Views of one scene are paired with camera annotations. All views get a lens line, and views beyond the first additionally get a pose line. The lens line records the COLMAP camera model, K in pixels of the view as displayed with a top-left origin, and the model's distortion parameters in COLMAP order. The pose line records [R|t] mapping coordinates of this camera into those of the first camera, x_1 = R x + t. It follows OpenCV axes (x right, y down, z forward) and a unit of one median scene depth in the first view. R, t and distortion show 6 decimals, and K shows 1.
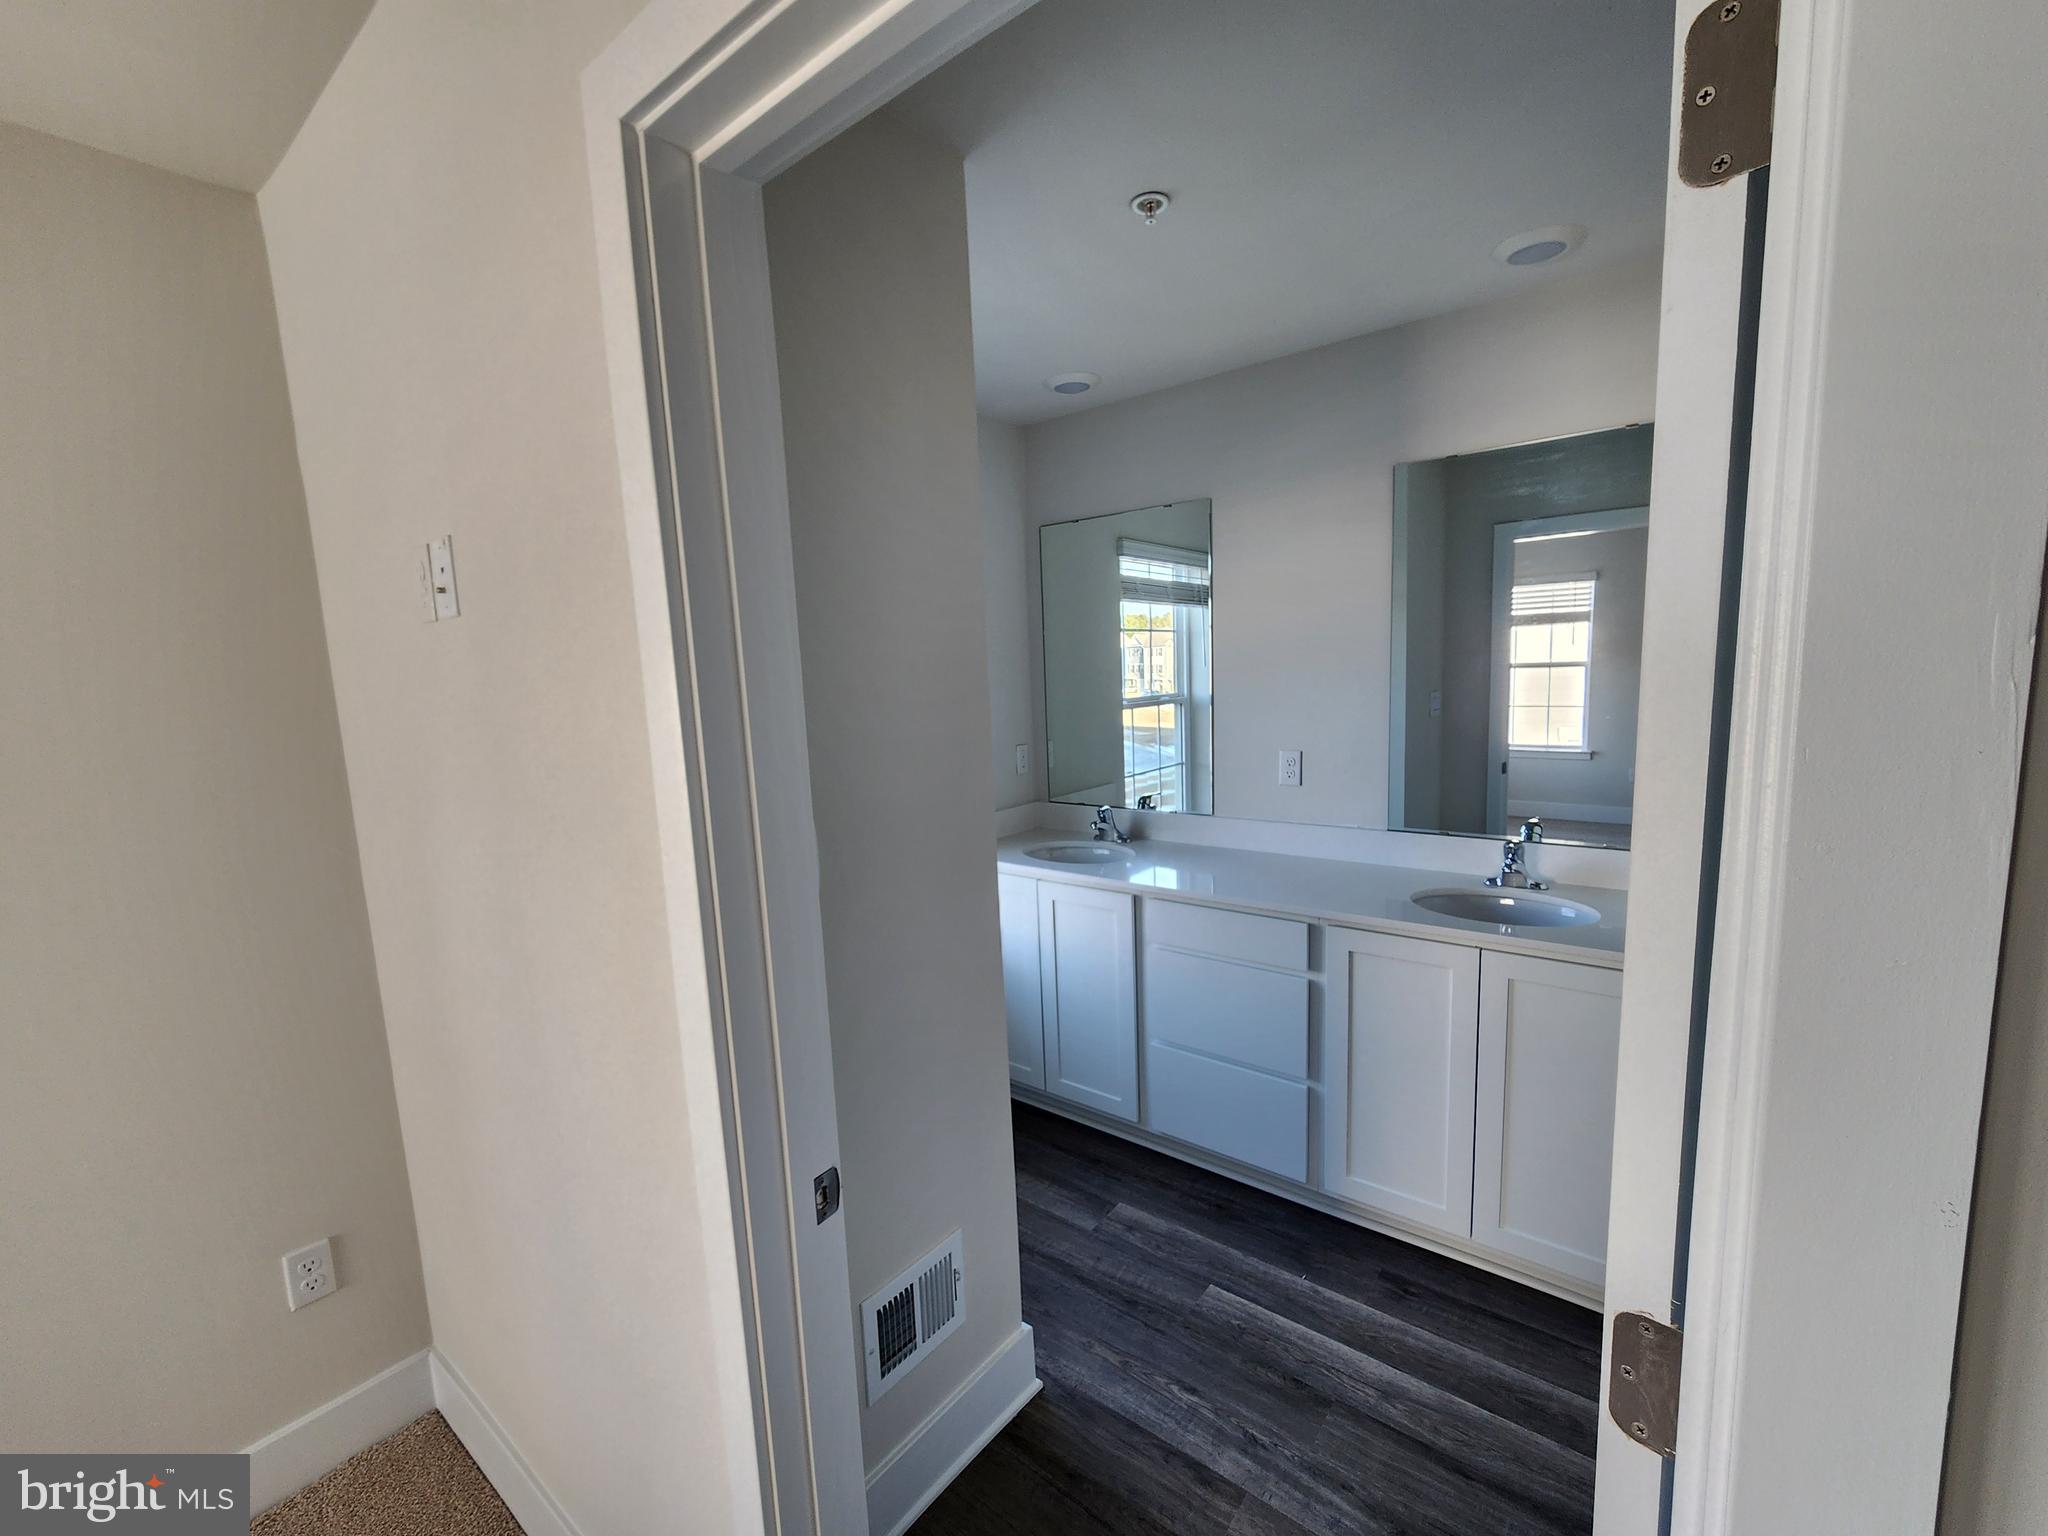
lens RADIAL K [[843.4, 0, 1016.0], [0, 843.4, 777.7], [0, 0, 1]] dist [0.000332, 0.000426]
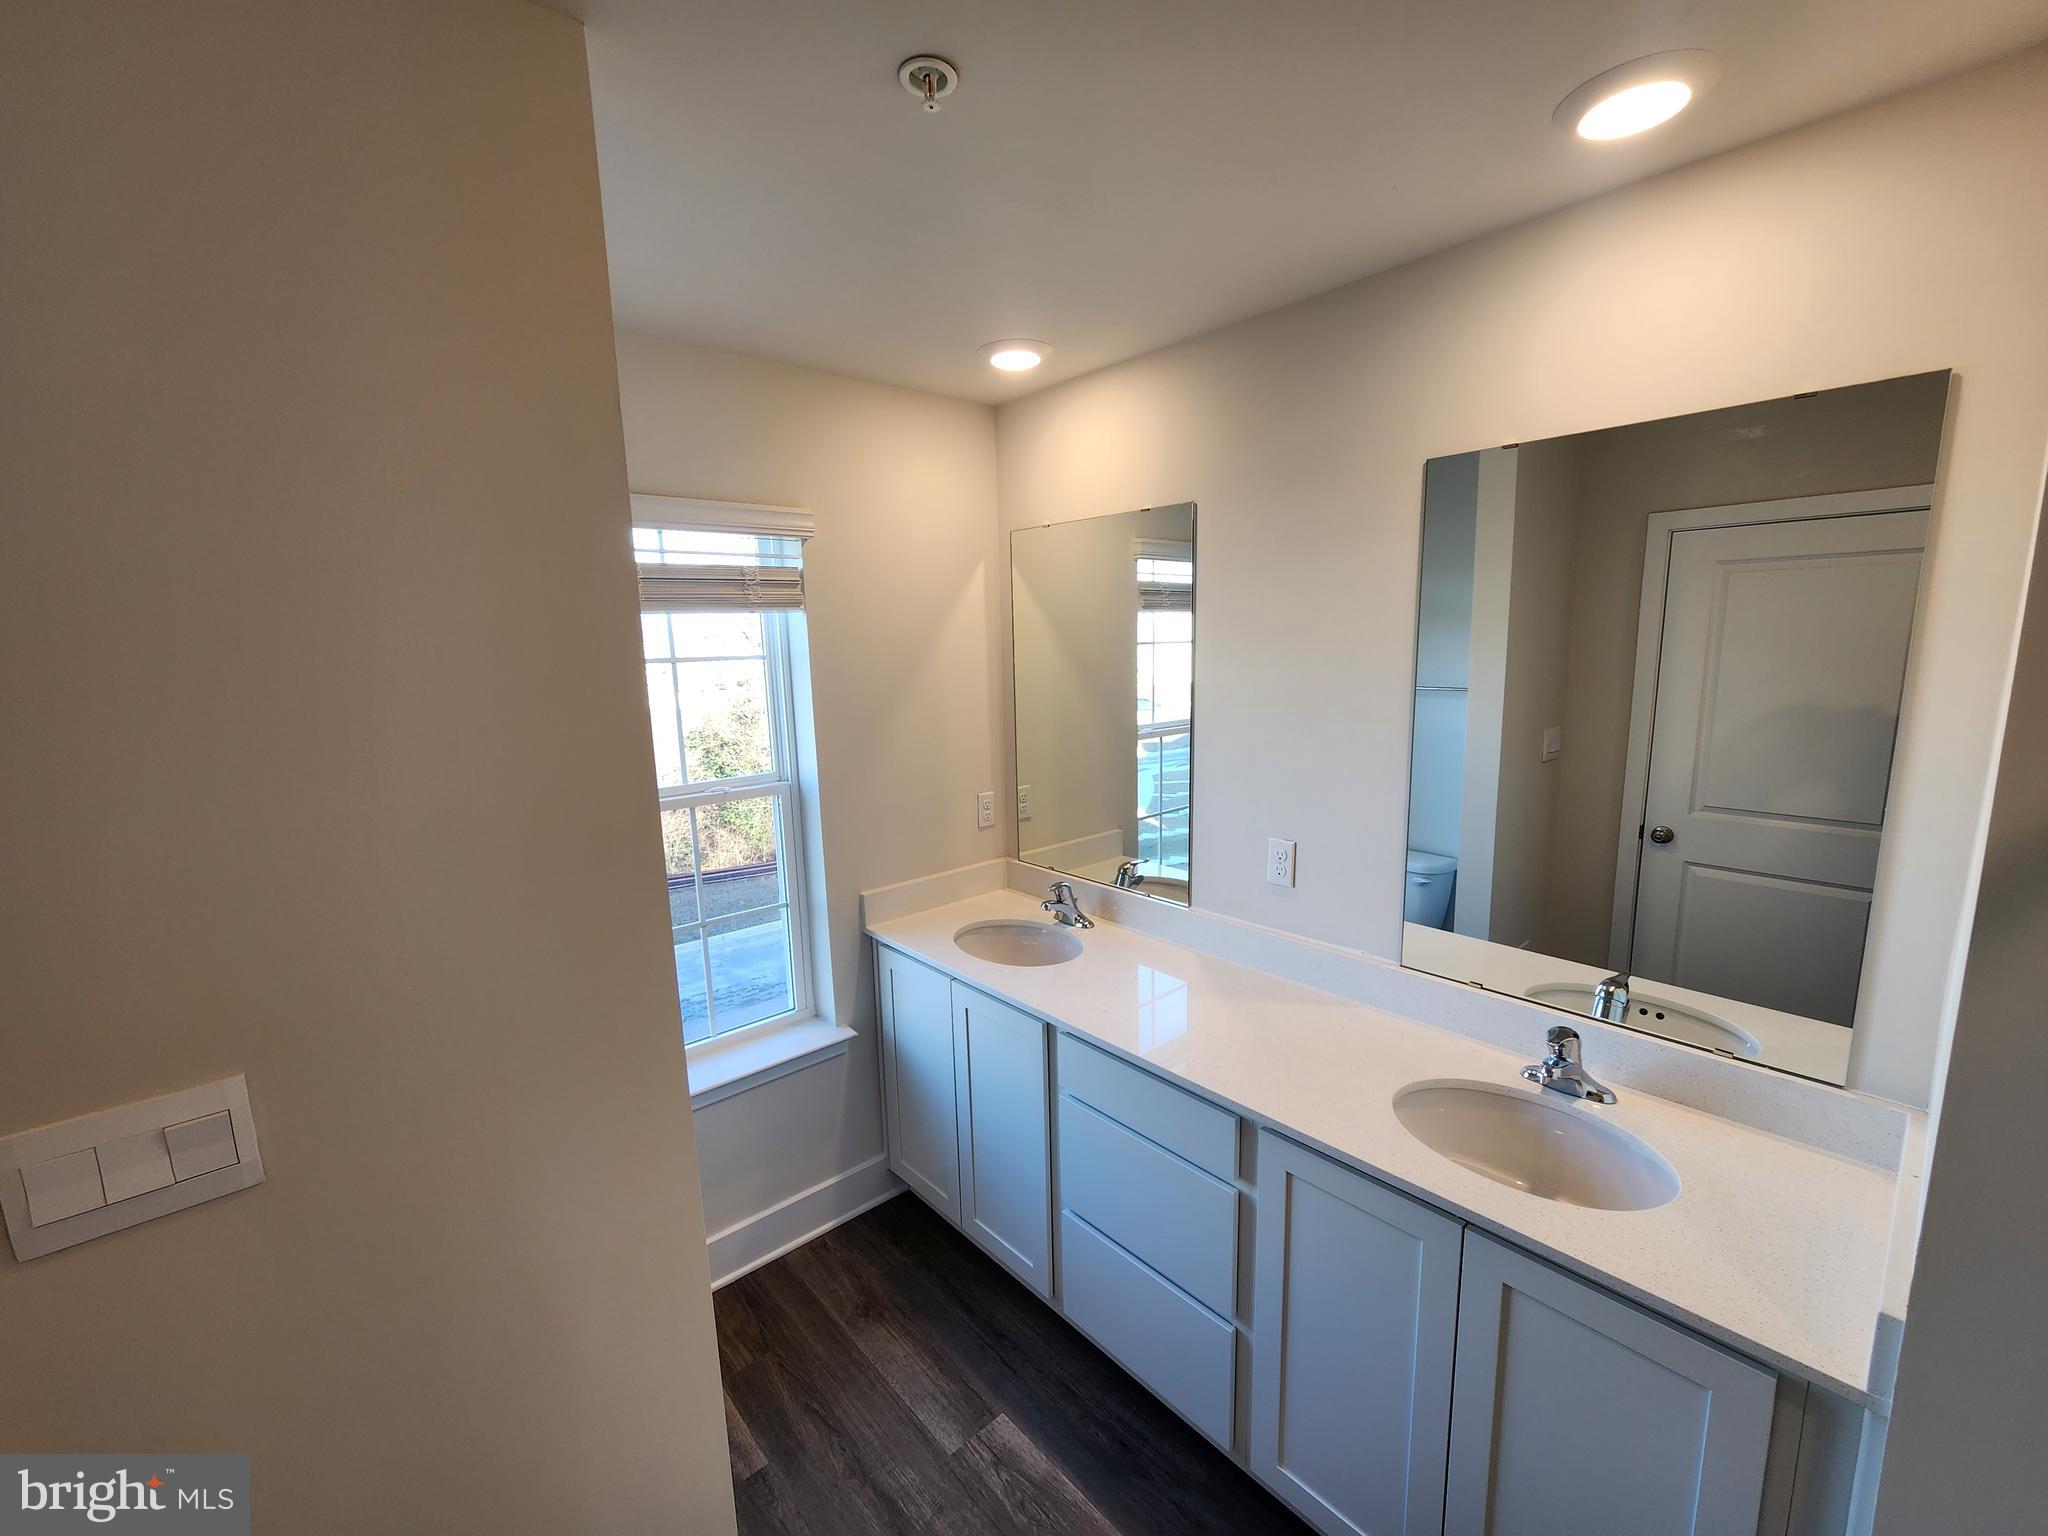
lens RADIAL K [[843.4, 0, 1032.5], [0, 843.4, 767.6], [0, 0, 1]] dist [0.000332, 0.000426]
pose [[0.986469, 0.052514, -0.155307, 0.262229], [-0.047473, 0.998224, 0.035993, -0.135646], [0.156921, -0.028133, 0.987210, 0.267928]]
